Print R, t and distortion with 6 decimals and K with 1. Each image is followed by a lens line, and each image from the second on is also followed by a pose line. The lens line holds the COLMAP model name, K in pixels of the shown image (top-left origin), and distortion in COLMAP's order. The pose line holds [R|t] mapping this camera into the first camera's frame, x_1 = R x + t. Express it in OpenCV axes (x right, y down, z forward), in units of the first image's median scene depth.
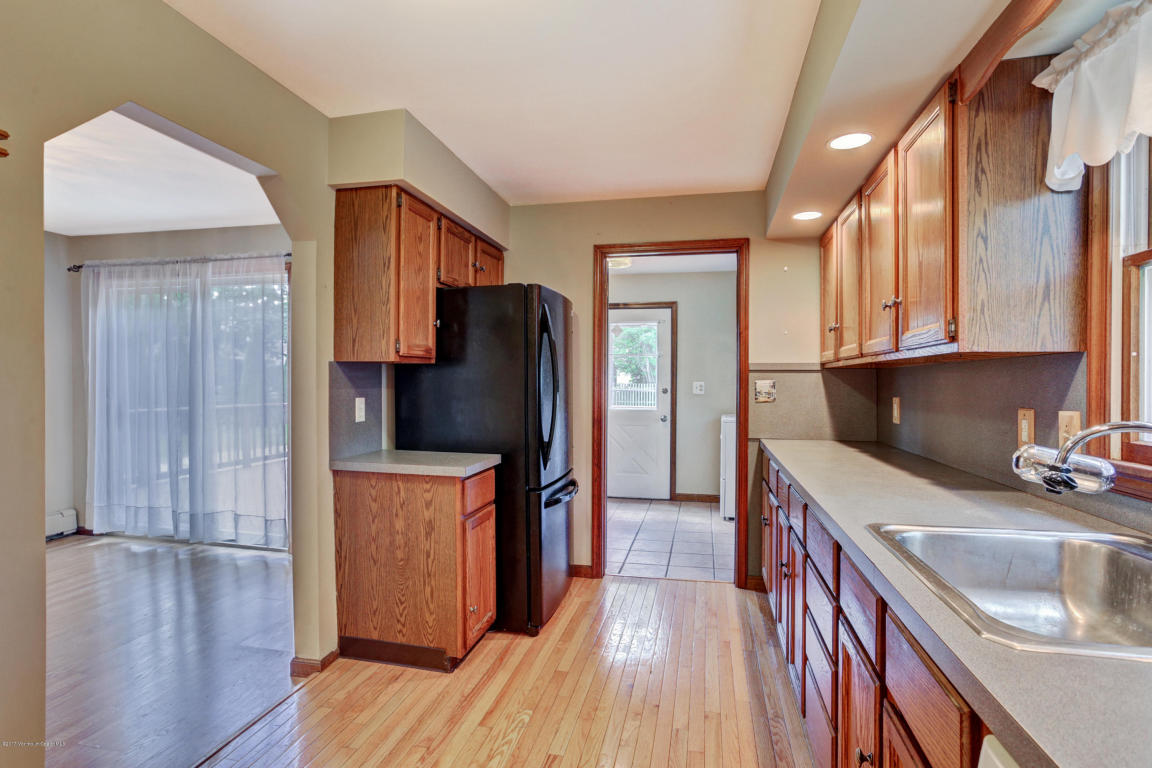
lens RADIAL K [[609.6, 0, 571.4], [0, 609.6, 378.8], [0, 0, 1]] dist [-0.019382, 0.000699]
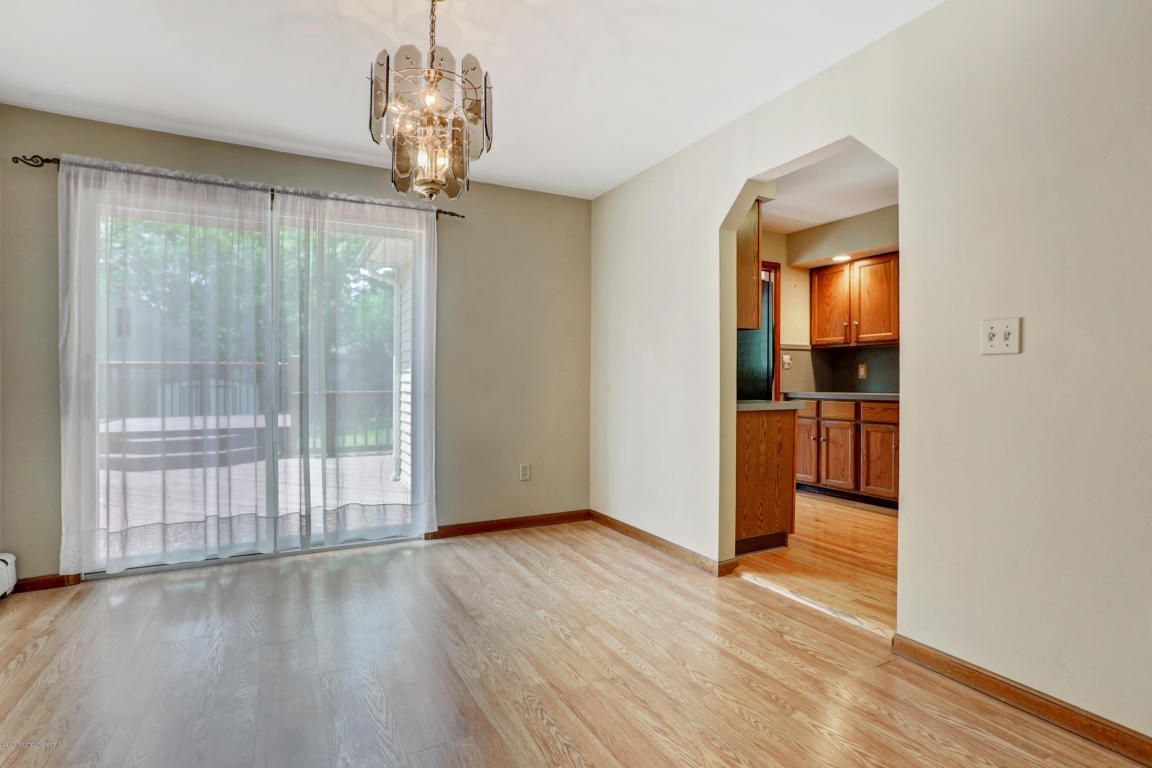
lens RADIAL K [[582.6, 0, 648.9], [0, 582.6, 384.9], [0, 0, 1]] dist [-0.036913, 0.009201]
pose [[0.715484, -0.014169, 0.698485, -1.248671], [0.004181, 0.999863, 0.015999, 0.067886], [-0.698617, -0.008527, 0.715445, 0.217213]]
